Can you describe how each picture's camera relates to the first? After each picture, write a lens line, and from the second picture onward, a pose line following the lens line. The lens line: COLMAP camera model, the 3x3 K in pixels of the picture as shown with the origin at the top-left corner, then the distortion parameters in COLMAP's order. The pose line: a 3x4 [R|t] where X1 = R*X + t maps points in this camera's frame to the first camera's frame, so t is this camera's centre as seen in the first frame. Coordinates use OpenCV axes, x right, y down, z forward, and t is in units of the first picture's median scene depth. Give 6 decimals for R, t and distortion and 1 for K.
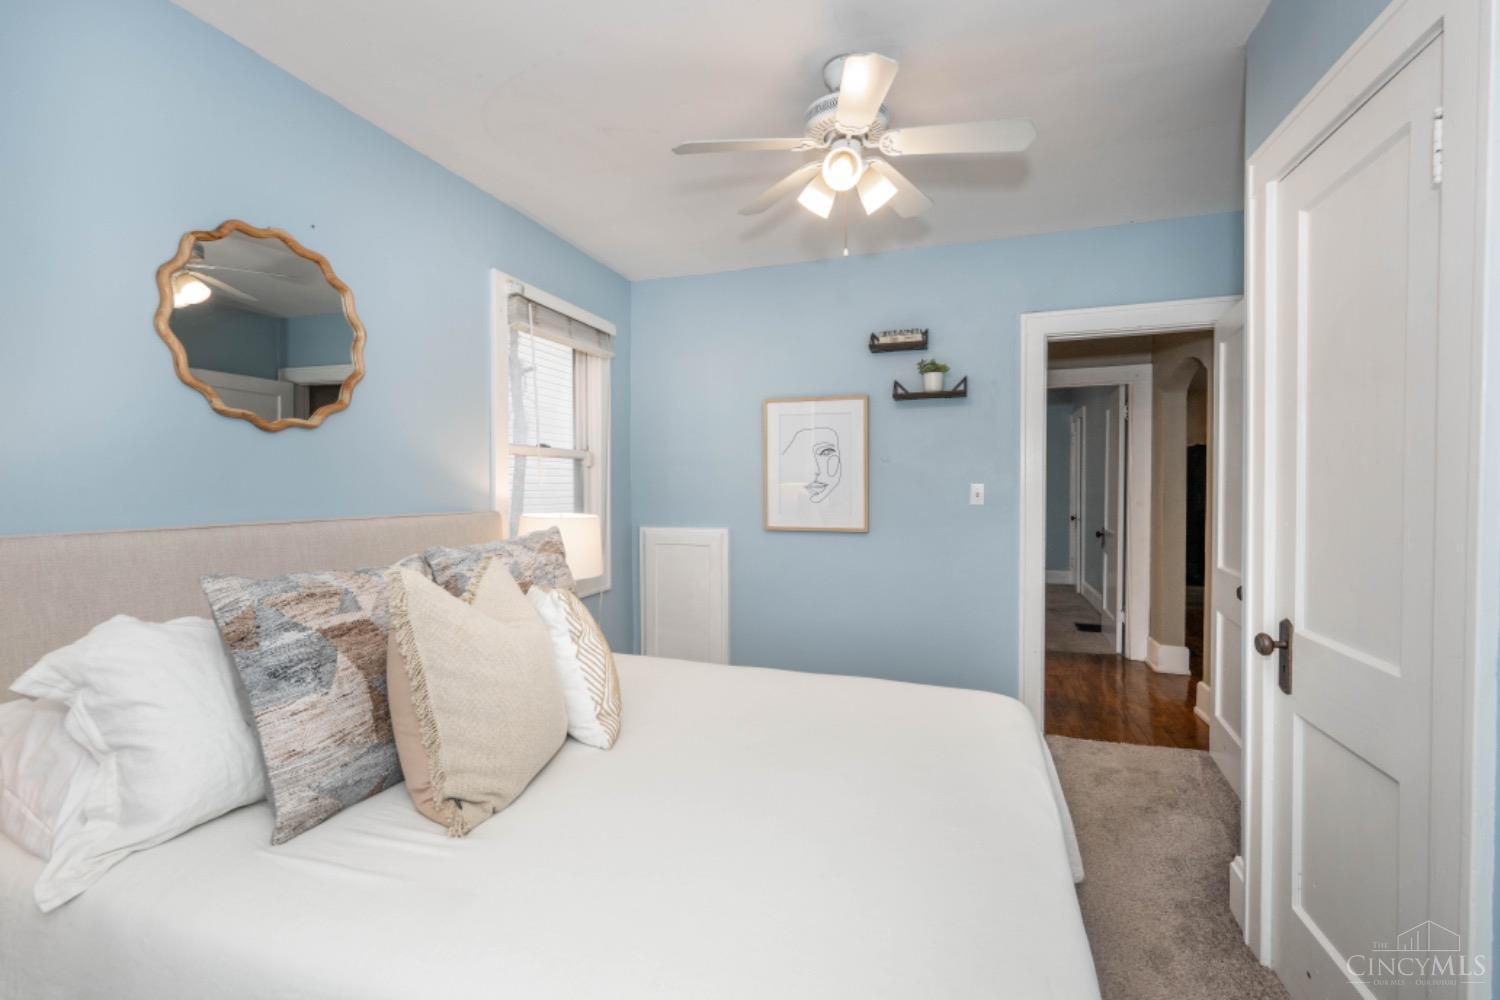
lens RADIAL K [[645.8, 0, 752.7], [0, 645.8, 499.6], [0, 0, 1]] dist [0.002659, -0.000026]
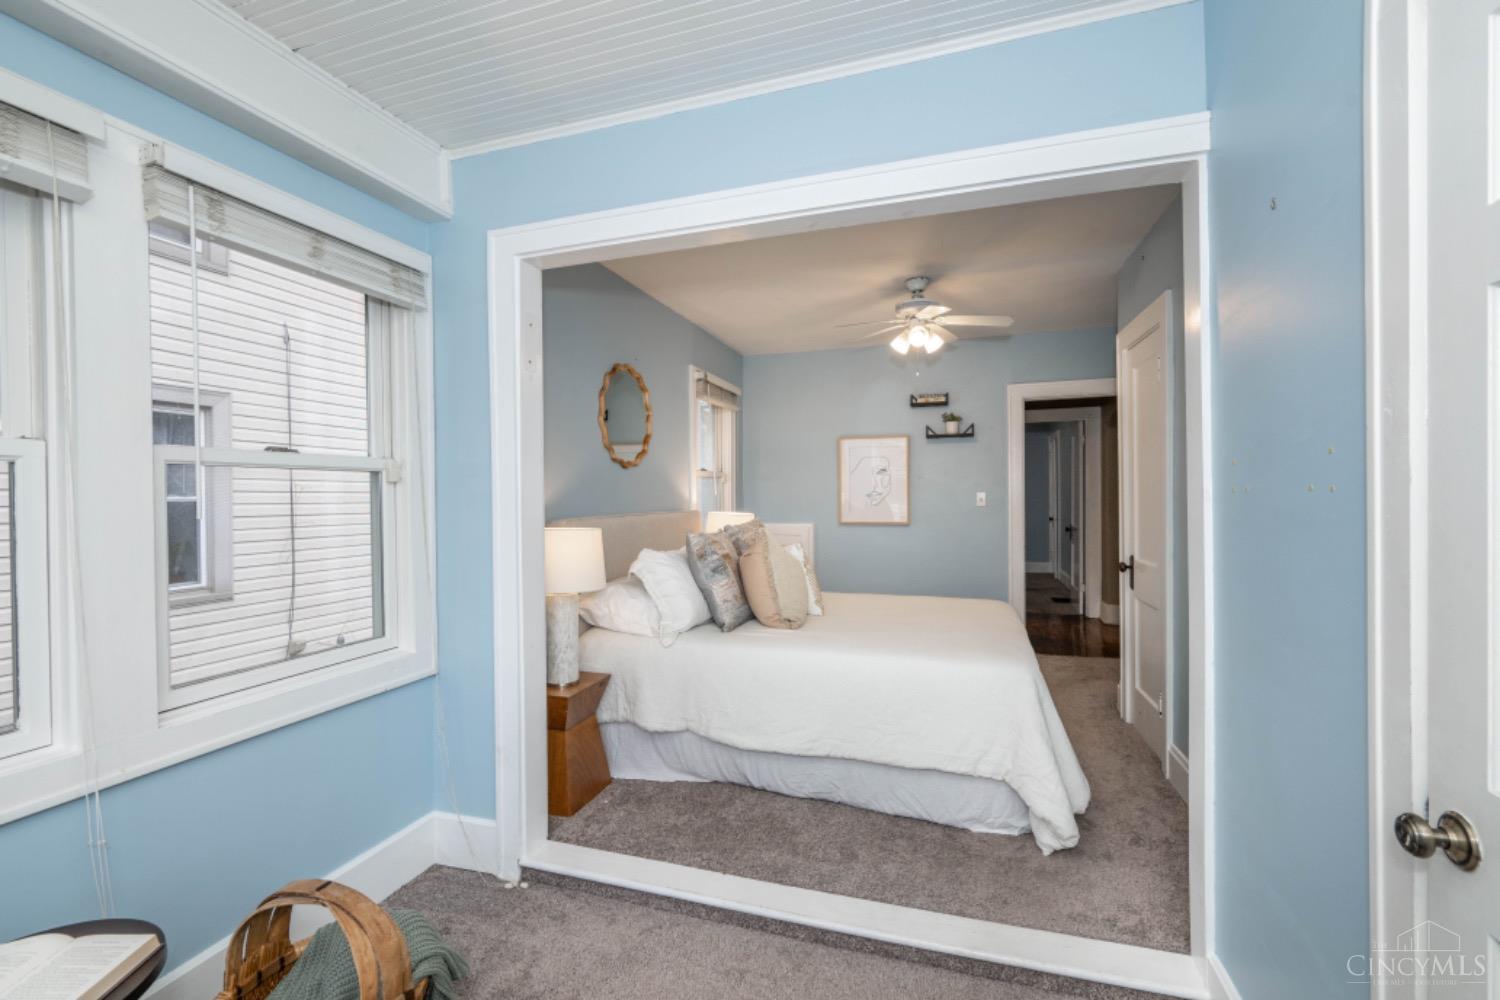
lens RADIAL K [[645.8, 0, 747.8], [0, 645.8, 499.7], [0, 0, 1]] dist [0.002659, -0.000026]
pose [[0.999939, -0.006325, 0.009018, -0.228492], [0.006445, 0.999890, -0.013367, 0.010350], [-0.008933, 0.013424, 0.999870, -0.551056]]
